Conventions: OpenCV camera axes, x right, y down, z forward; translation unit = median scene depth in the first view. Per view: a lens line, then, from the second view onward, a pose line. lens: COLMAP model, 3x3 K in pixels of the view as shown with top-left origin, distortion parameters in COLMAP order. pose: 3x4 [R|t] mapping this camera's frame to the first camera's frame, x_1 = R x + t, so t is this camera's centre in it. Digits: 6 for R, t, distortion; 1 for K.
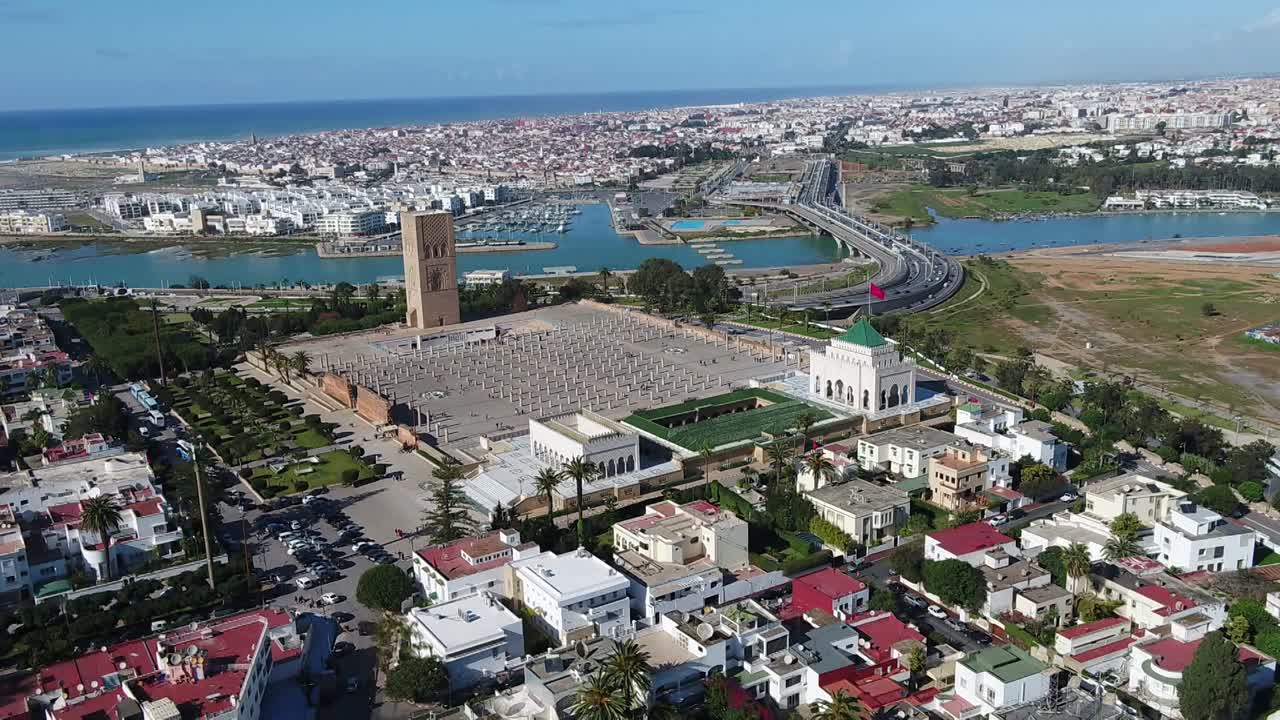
lens RADIAL K [[1130.7, 0, 635.4], [0, 1130.7, 365.0], [0, 0, 1]] dist [-0.032448, 0.014559]
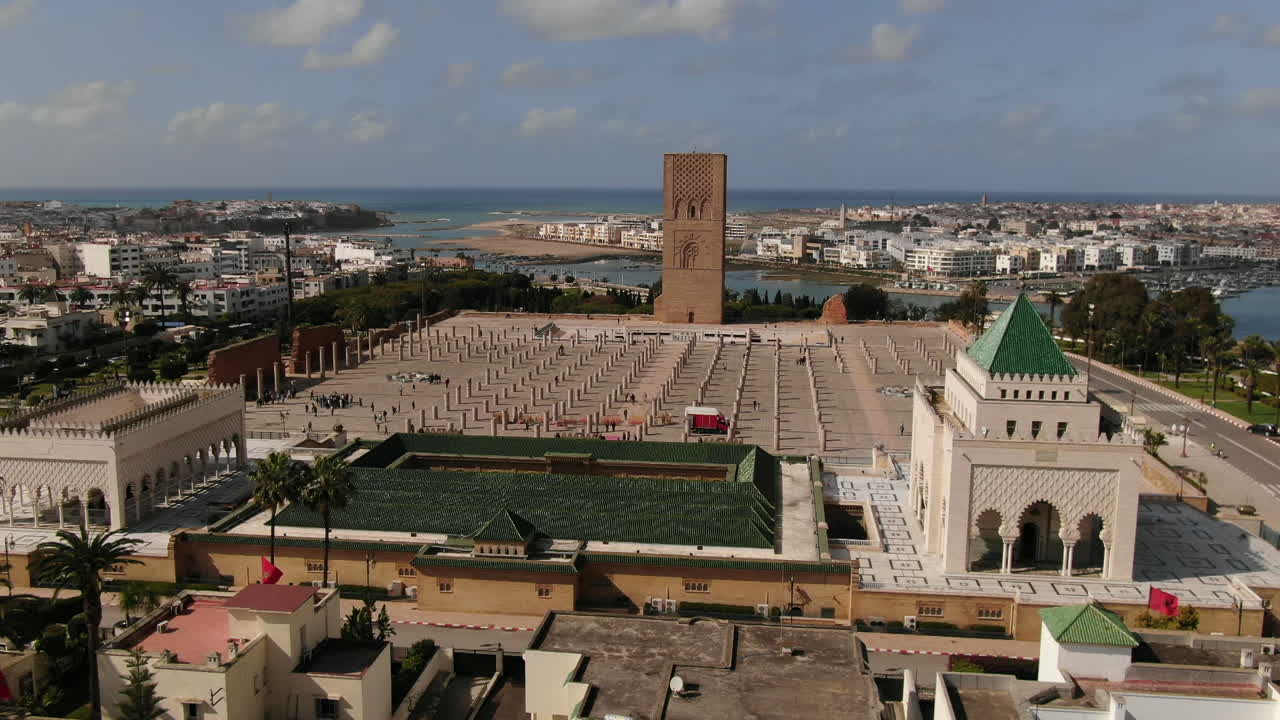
lens RADIAL K [[1130.7, 0, 635.4], [0, 1130.7, 365.0], [0, 0, 1]] dist [-0.032448, 0.014559]
pose [[0.766393, 0.137006, -0.627592, 0.105887], [-0.184899, 0.982693, -0.011266, 0.001446], [0.615187, 0.124675, 0.778461, 0.218195]]
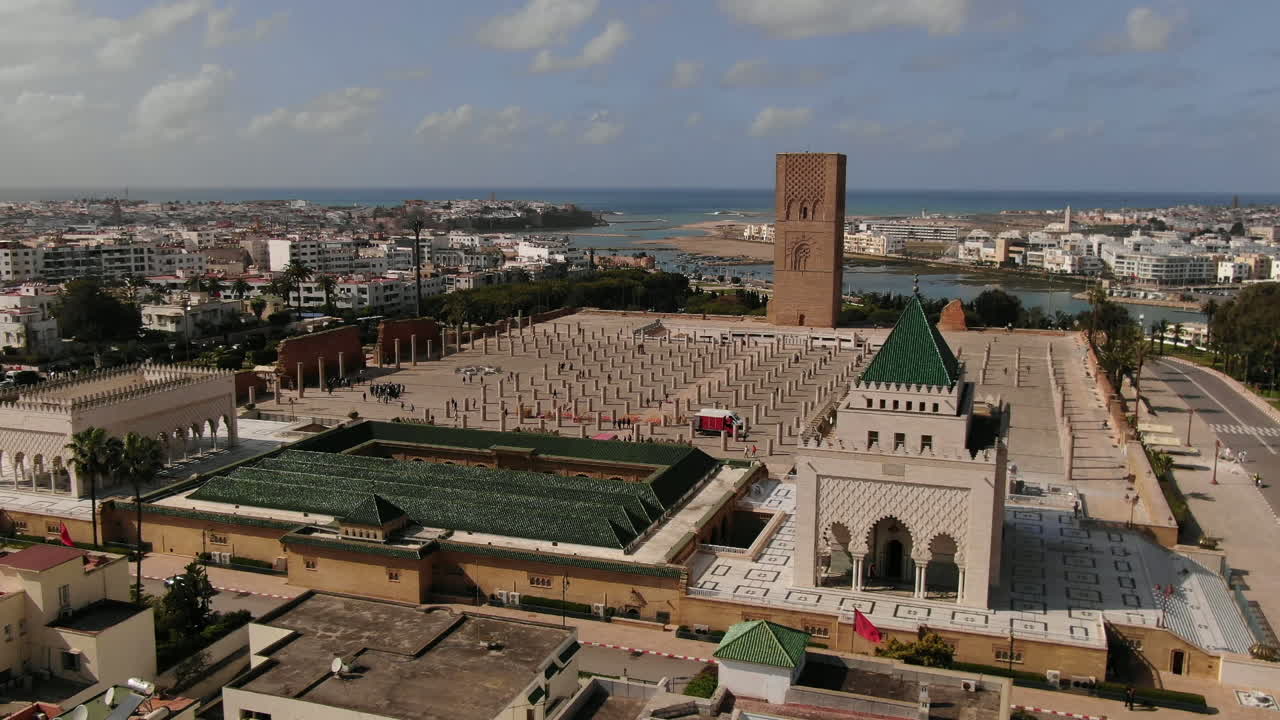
lens RADIAL K [[1130.7, 0, 635.4], [0, 1130.7, 365.0], [0, 0, 1]] dist [-0.032448, 0.014559]
pose [[0.621194, 0.158425, -0.767476, 0.129559], [-0.214134, 0.976396, 0.028231, -0.004955], [0.753833, 0.146806, 0.640455, 0.240330]]
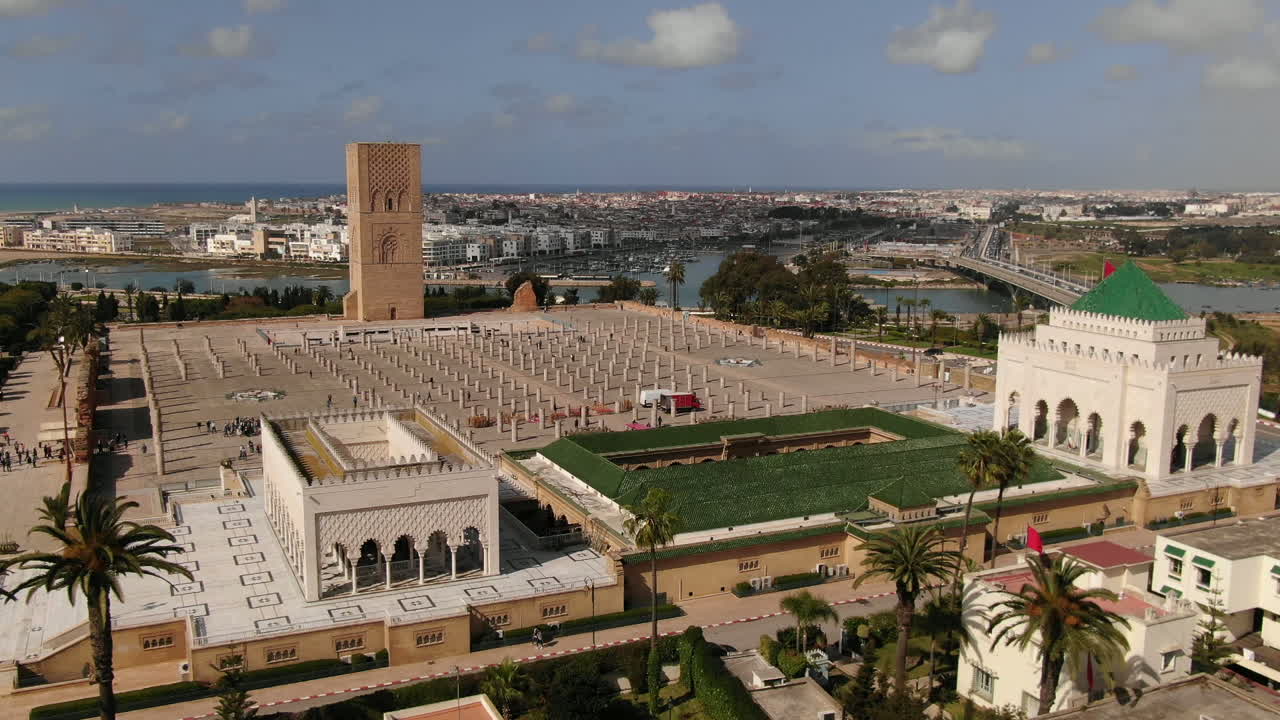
lens RADIAL K [[1130.7, 0, 635.4], [0, 1130.7, 365.0], [0, 0, 1]] dist [-0.032448, 0.014559]
pose [[0.989632, 0.059068, -0.130918, 0.023850], [-0.069527, 0.994619, -0.076809, 0.014487], [0.125676, 0.085115, 0.988413, 0.180728]]
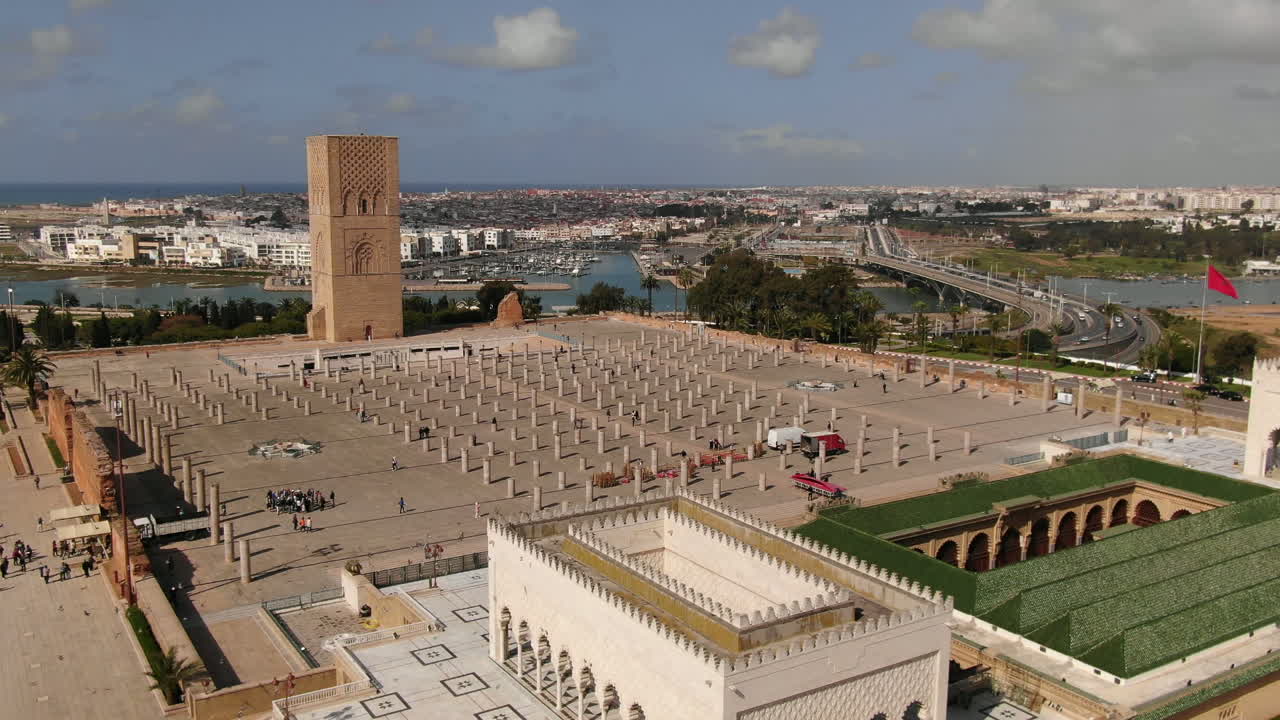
lens RADIAL K [[1130.7, 0, 635.4], [0, 1130.7, 365.0], [0, 0, 1]] dist [-0.032448, 0.014559]
pose [[0.999320, 0.036352, -0.006155, -0.016723], [-0.036733, 0.995981, -0.081683, 0.008840], [0.003161, 0.081854, 0.996639, 0.209198]]
